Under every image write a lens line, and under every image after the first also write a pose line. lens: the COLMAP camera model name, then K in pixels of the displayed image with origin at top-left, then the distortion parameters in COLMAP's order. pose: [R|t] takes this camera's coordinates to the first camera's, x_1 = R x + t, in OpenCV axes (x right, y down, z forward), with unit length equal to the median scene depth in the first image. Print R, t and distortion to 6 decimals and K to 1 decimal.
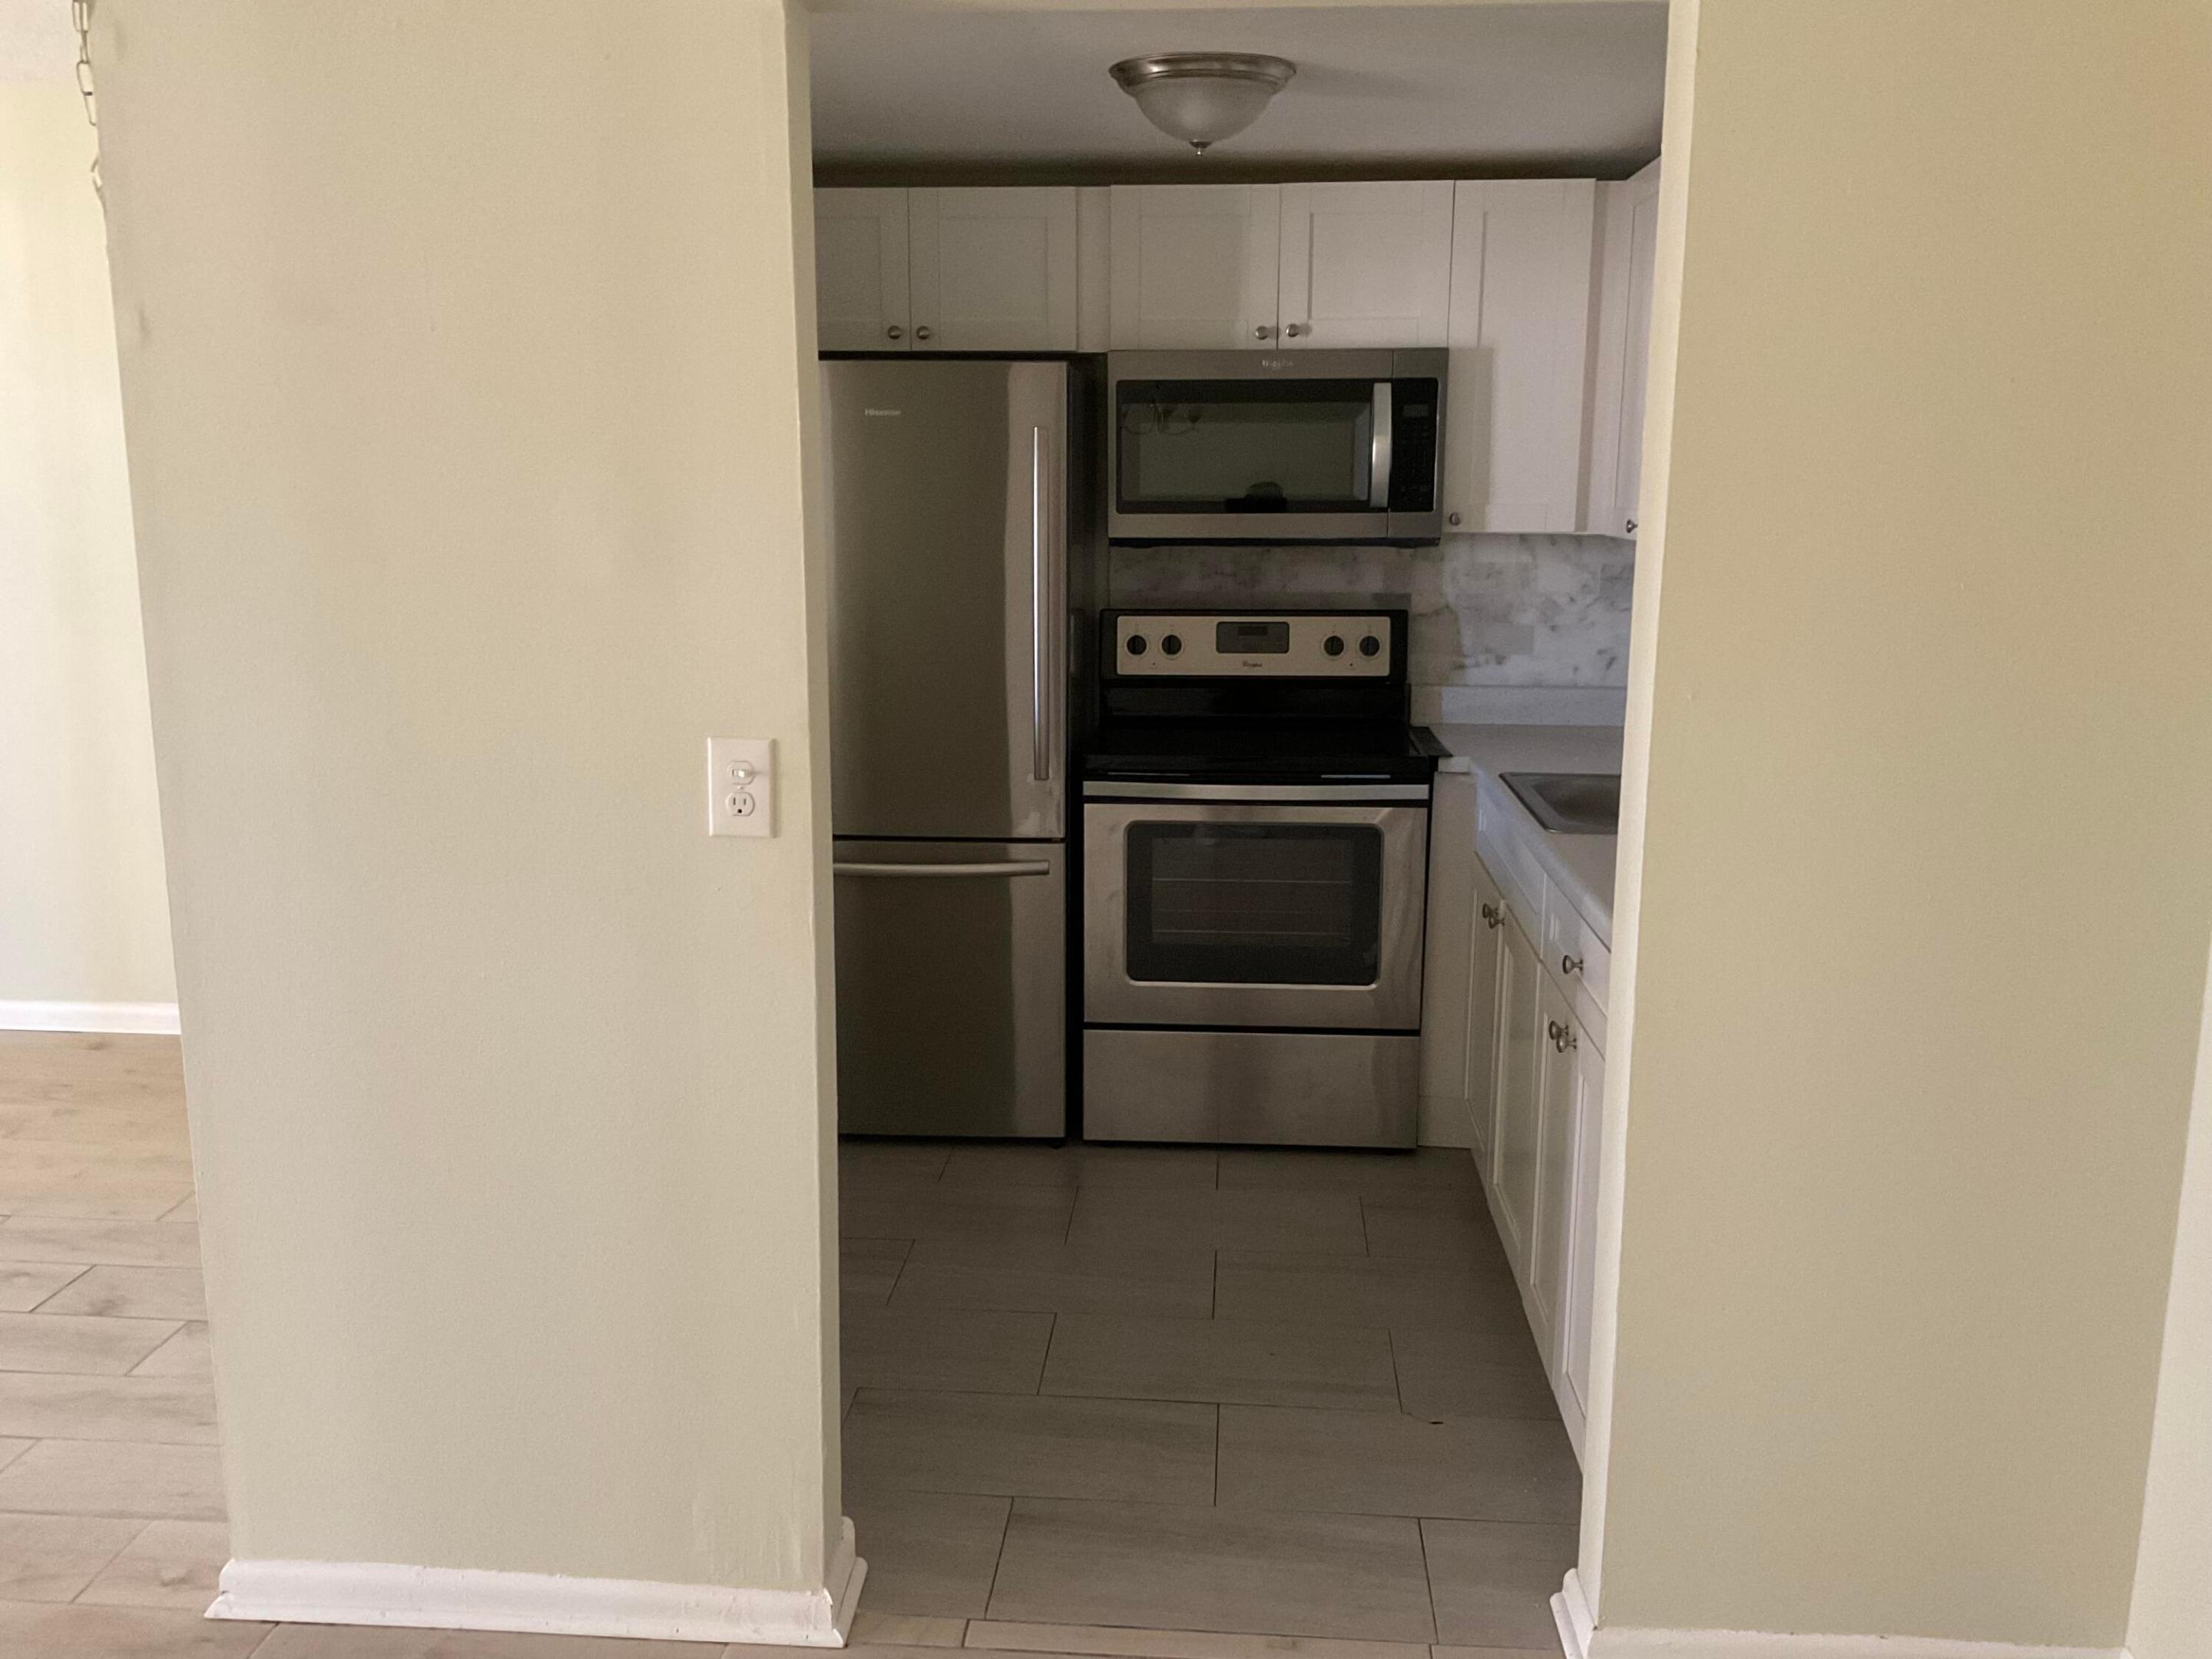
lens RADIAL K [[1835.8, 0, 1094.4], [0, 1835.8, 824.6], [0, 0, 1]] dist [0.054948, -0.085063]
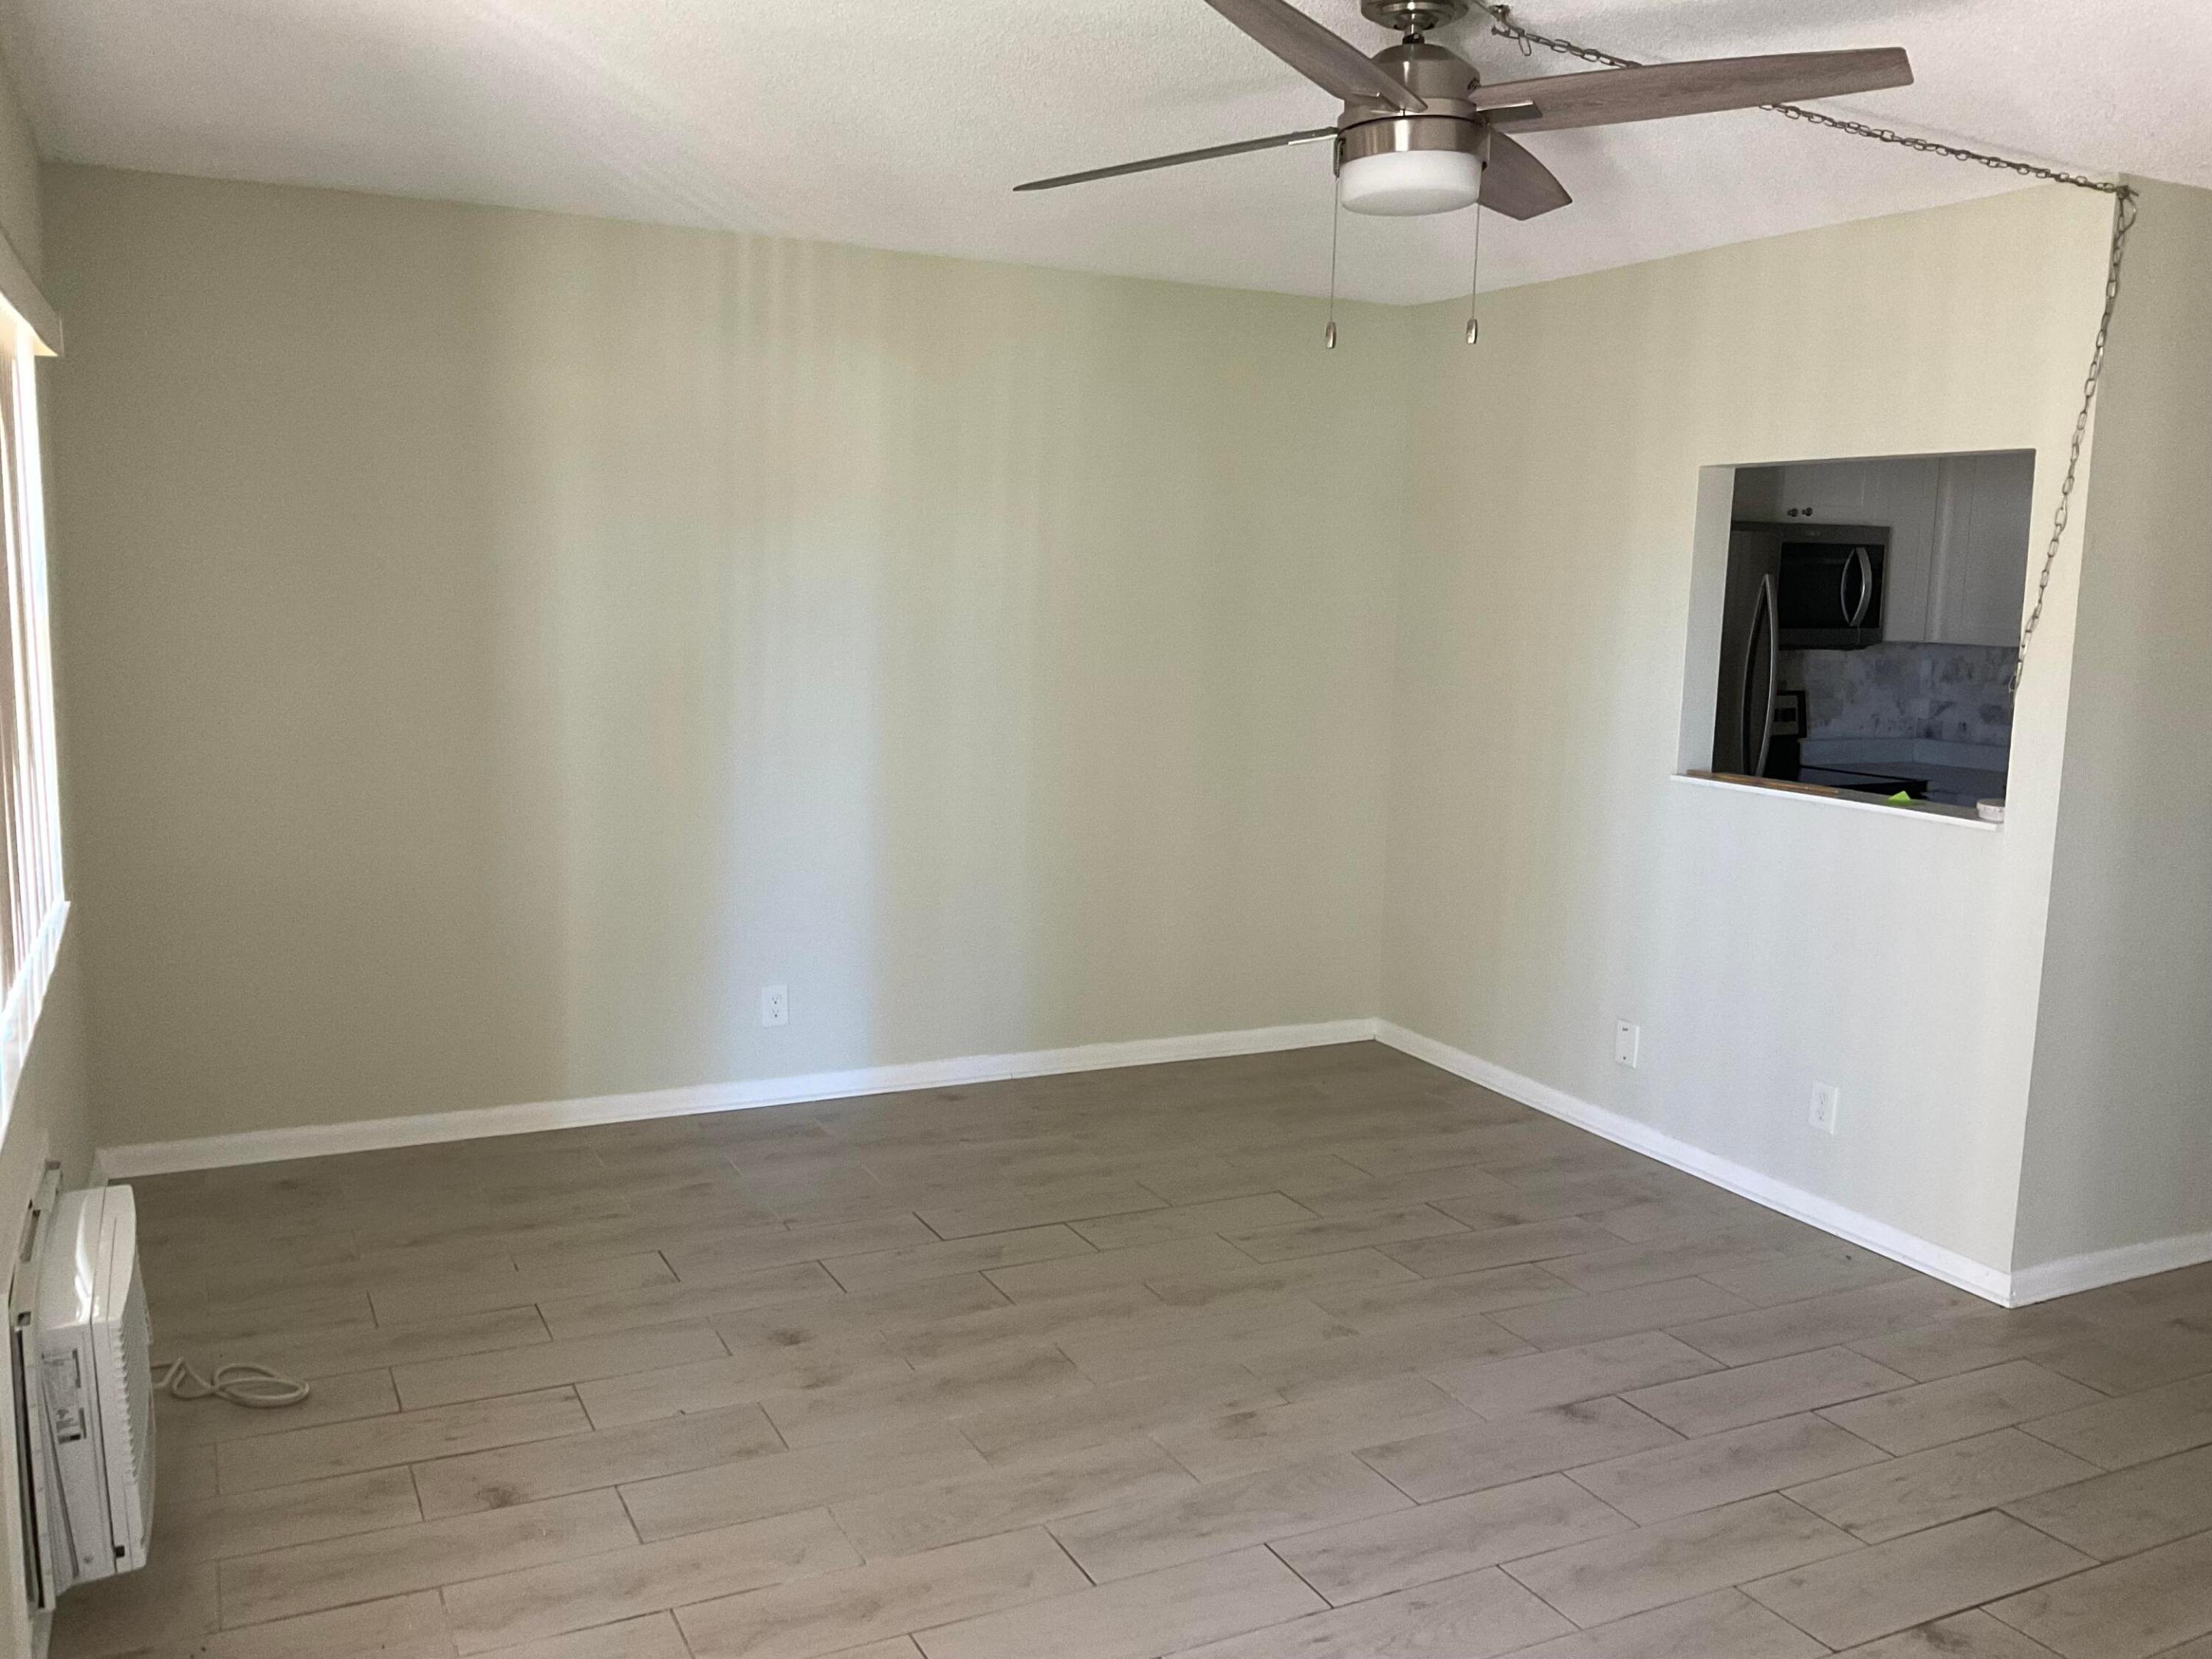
lens RADIAL K [[1835.8, 0, 1098.7], [0, 1835.8, 830.3], [0, 0, 1]] dist [0.054948, -0.085063]
pose [[0.868429, -0.053136, 0.492957, -1.113458], [0.069526, 0.997468, -0.014965, -0.019738], [-0.490914, 0.047270, 0.869925, -0.037420]]
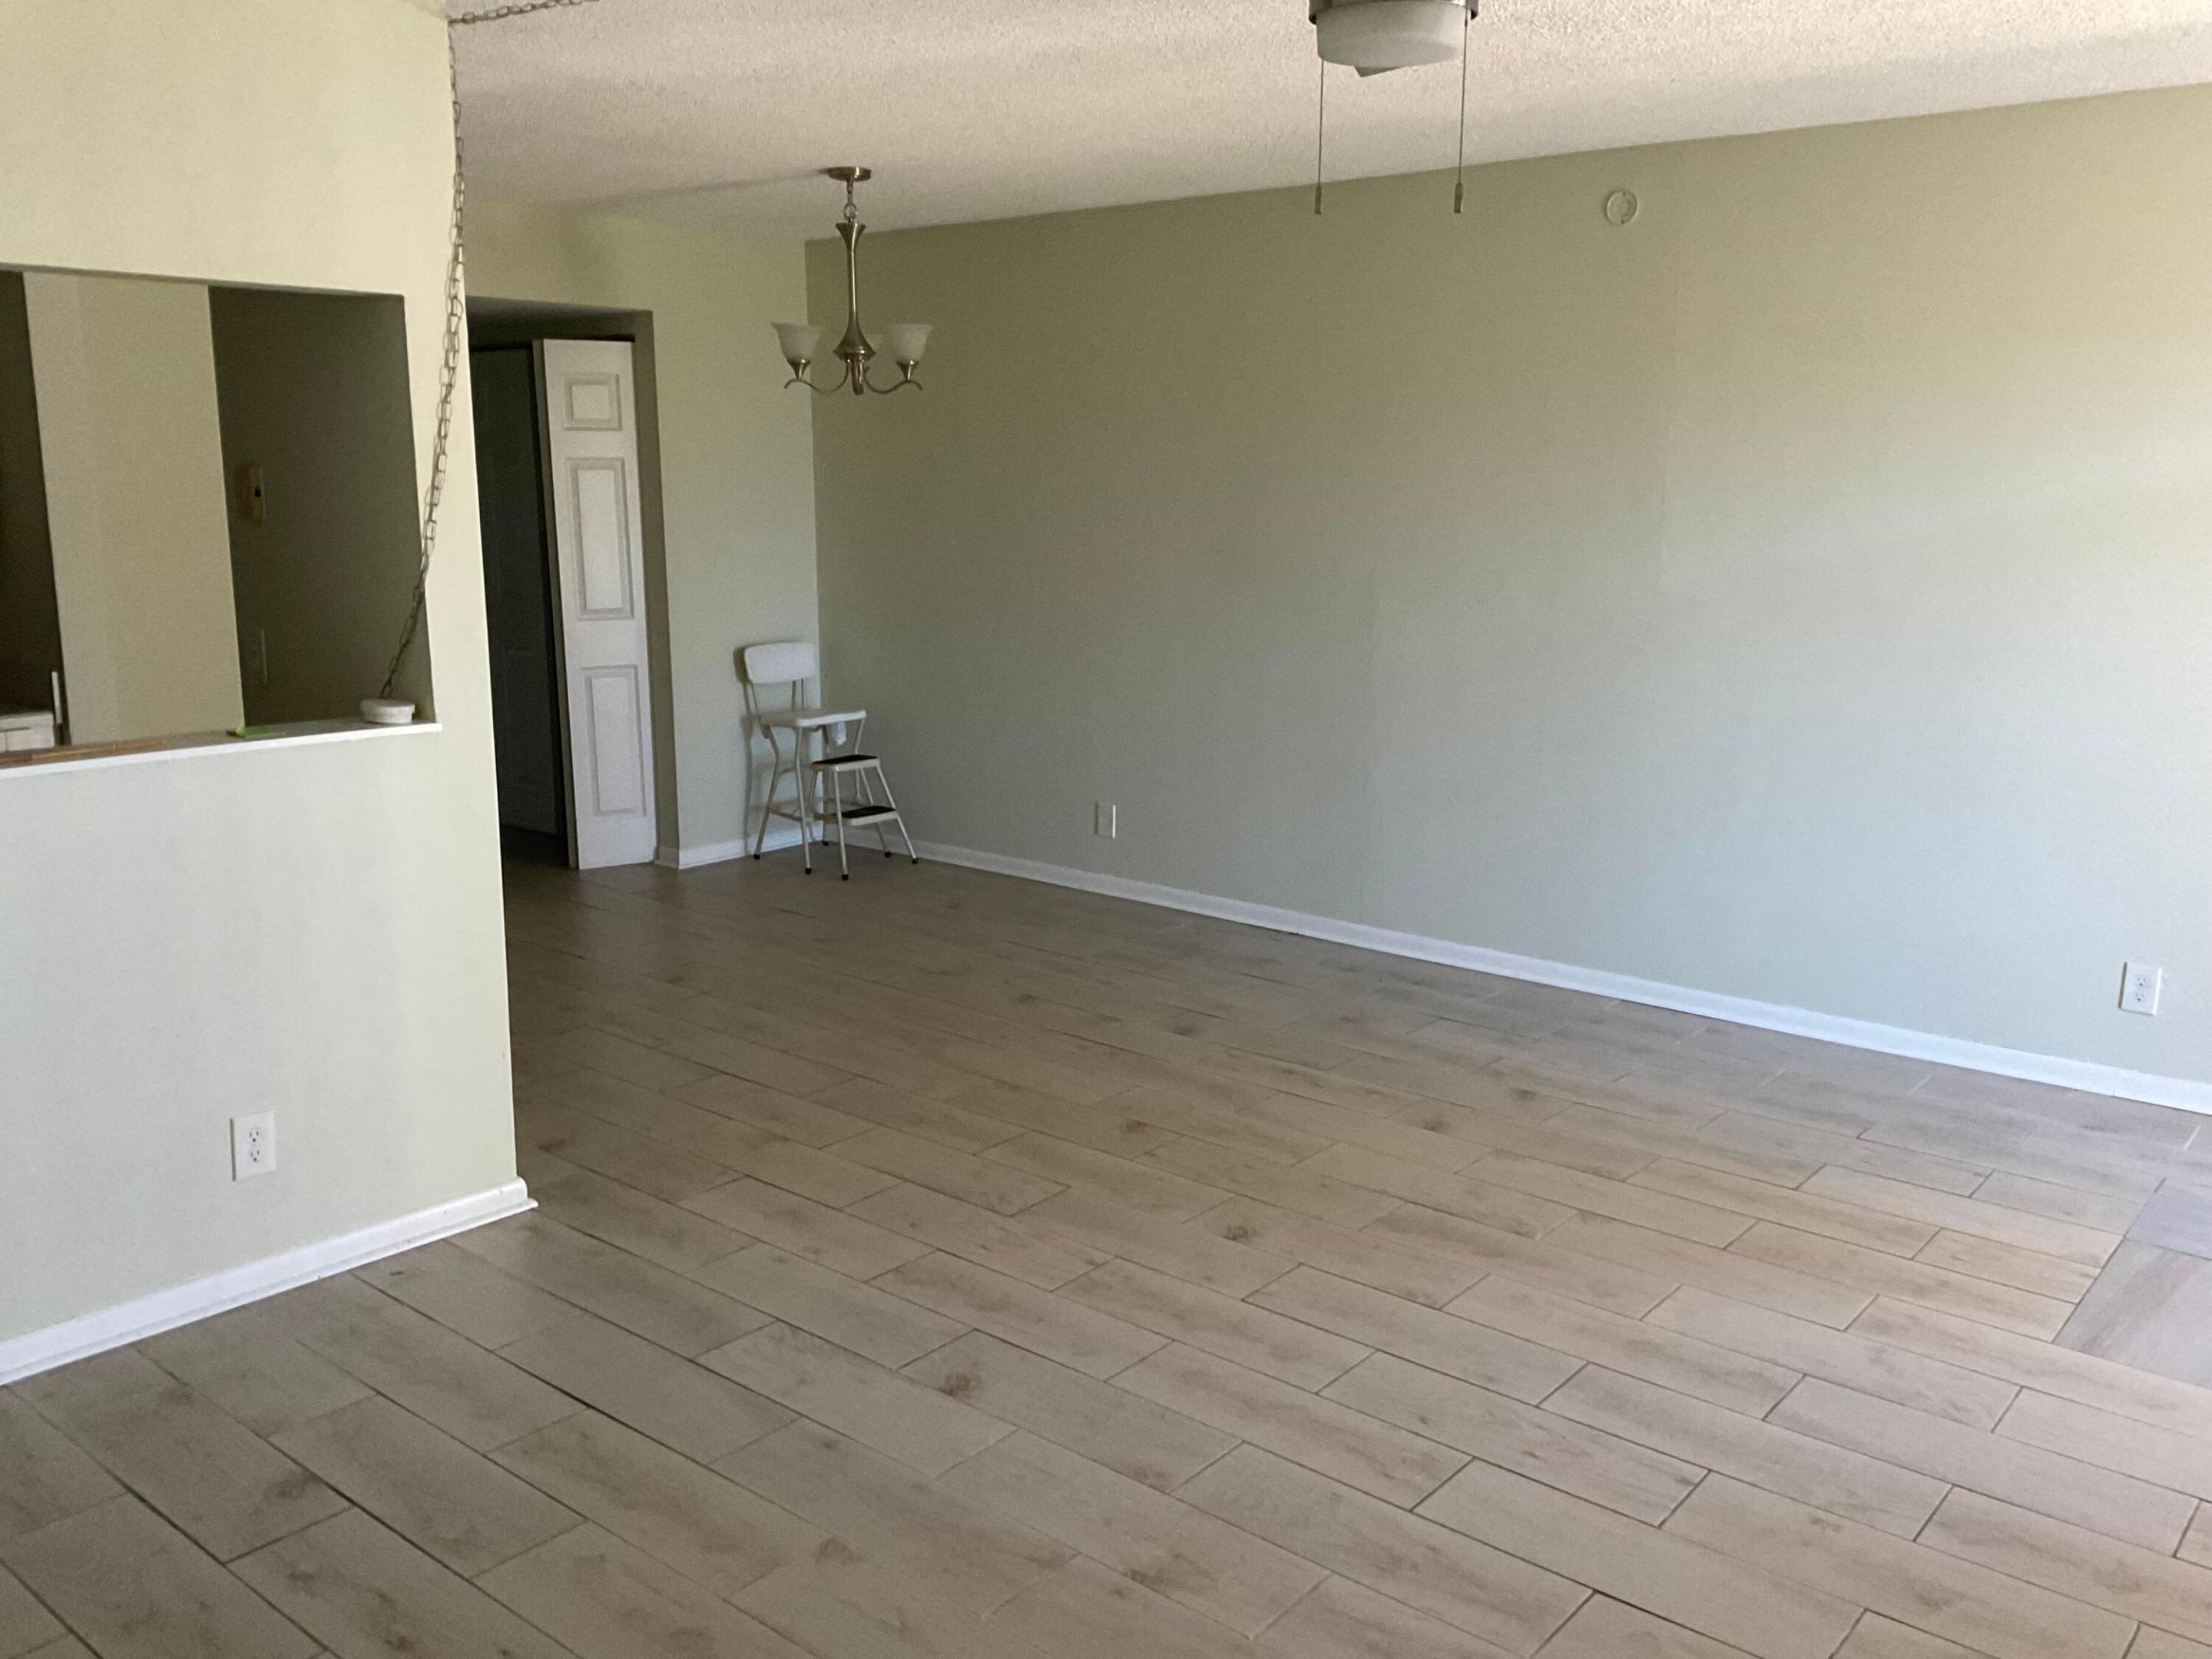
lens RADIAL K [[1835.8, 0, 1087.9], [0, 1835.8, 835.2], [0, 0, 1]] dist [0.054948, -0.085063]
pose [[-0.799874, -0.125531, 0.586894, -0.994111], [0.101488, 0.935509, 0.338413, -0.212085], [-0.591526, 0.330251, -0.735549, 1.009210]]
